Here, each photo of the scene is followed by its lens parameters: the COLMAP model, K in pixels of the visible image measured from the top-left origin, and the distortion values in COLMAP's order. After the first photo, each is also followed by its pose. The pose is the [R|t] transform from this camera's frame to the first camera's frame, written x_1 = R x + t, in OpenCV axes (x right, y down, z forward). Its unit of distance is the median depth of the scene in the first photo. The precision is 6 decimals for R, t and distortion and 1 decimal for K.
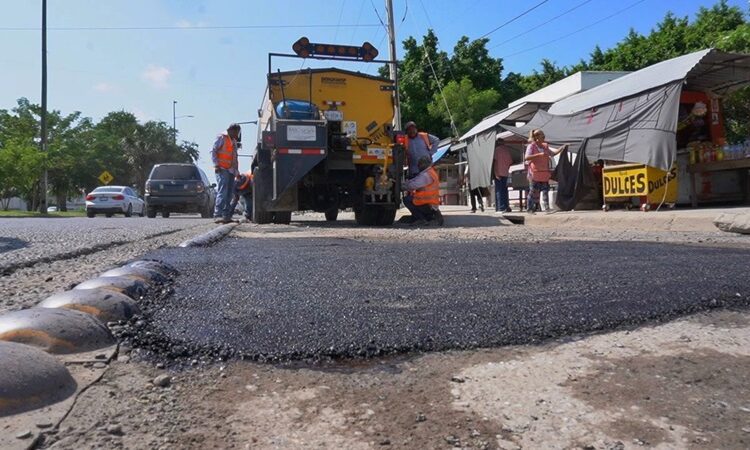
lens RADIAL K [[538.5, 0, 371.3], [0, 538.5, 226.3], [0, 0, 1]] dist [-0.041851, 0.033864]
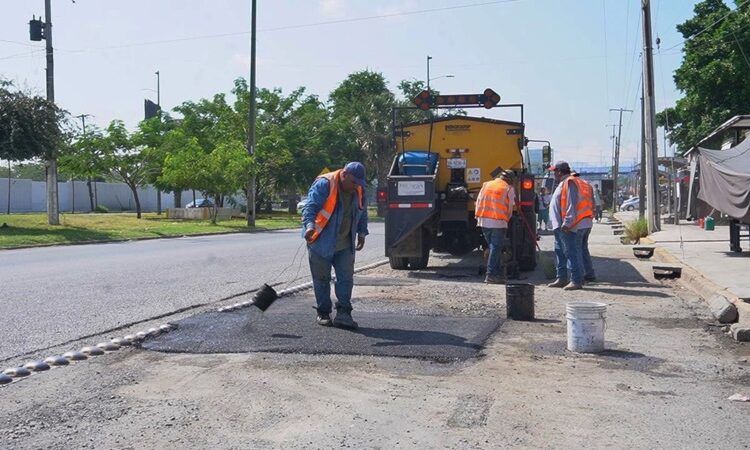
lens RADIAL K [[871.9, 0, 365.2], [0, 871.9, 224.9], [0, 0, 1]] dist [0.005793, -0.003376]
pose [[0.896121, 0.016426, -0.443505, 0.499513], [-0.015164, 0.999865, 0.006391, -0.098810], [0.443550, 0.000999, 0.896249, -0.531674]]
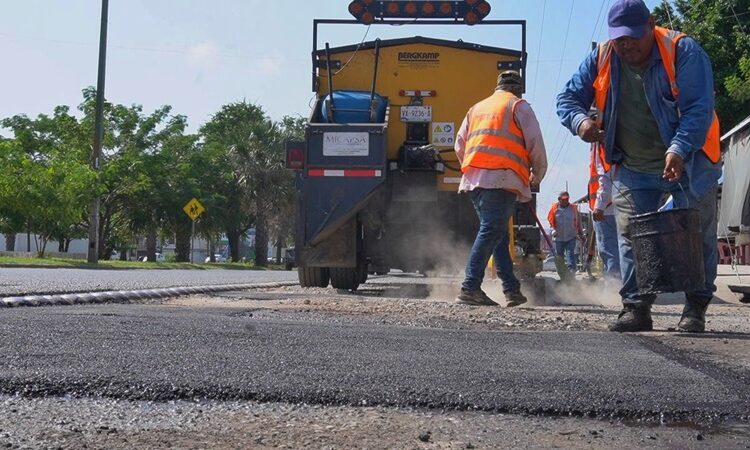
lens RADIAL K [[948.1, 0, 372.6], [0, 948.1, 242.5], [0, 0, 1]] dist [-0.024929, 0.029428]
pose [[0.950356, 0.015857, -0.310760, 0.221115], [-0.032905, 0.998222, -0.049693, -0.003673], [0.309419, 0.057451, 0.949189, -0.034405]]
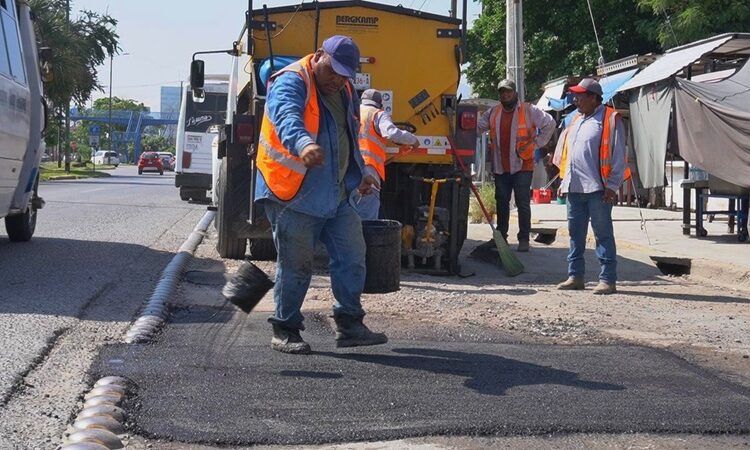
lens RADIAL K [[1265.3, 0, 374.5], [0, 1265.3, 258.5], [0, 0, 1]] dist [-0.015545, -0.086762]
pose [[0.993790, 0.043849, -0.102270, 0.103287], [-0.039222, 0.998133, 0.046820, -0.076312], [0.104132, -0.042517, 0.993654, -0.394683]]
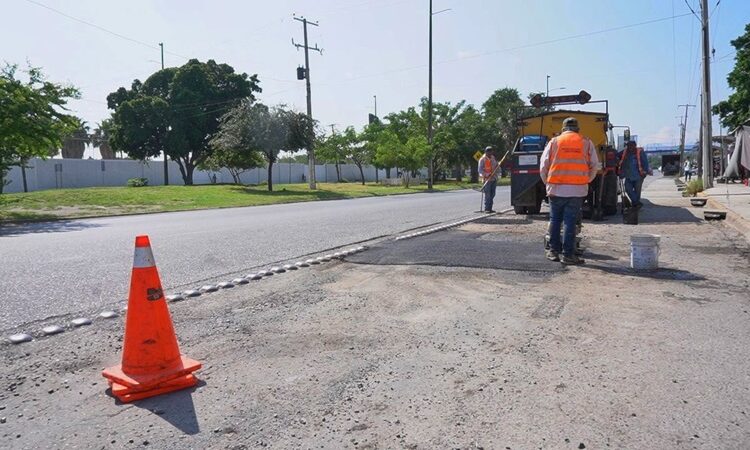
lens RADIAL K [[538.5, 0, 371.3], [0, 538.5, 226.3], [0, 0, 1]] dist [-0.041851, 0.033864]
pose [[0.760236, 0.049490, -0.647760, 0.505057], [0.000923, 0.997011, 0.077257, -0.089783], [0.649647, -0.059332, 0.757917, -0.478417]]
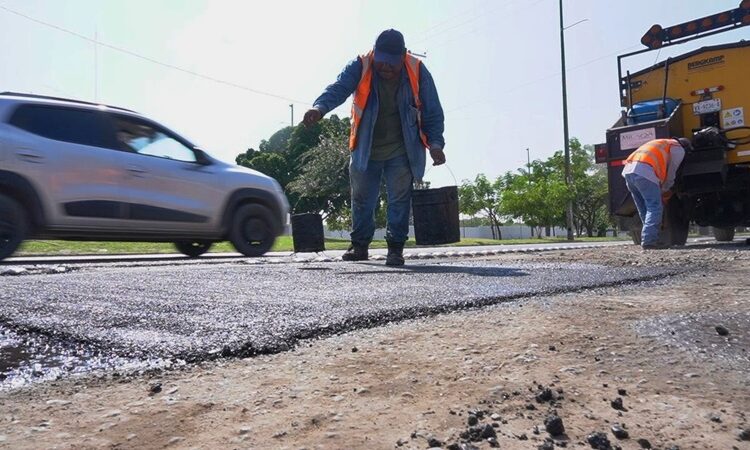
lens RADIAL K [[538.5, 0, 371.3], [0, 538.5, 226.3], [0, 0, 1]] dist [-0.041851, 0.033864]
pose [[0.518764, -0.051254, -0.853380, 0.333200], [0.011969, 0.998539, -0.052697, 0.005651], [0.854834, 0.017123, 0.518619, 0.173274]]
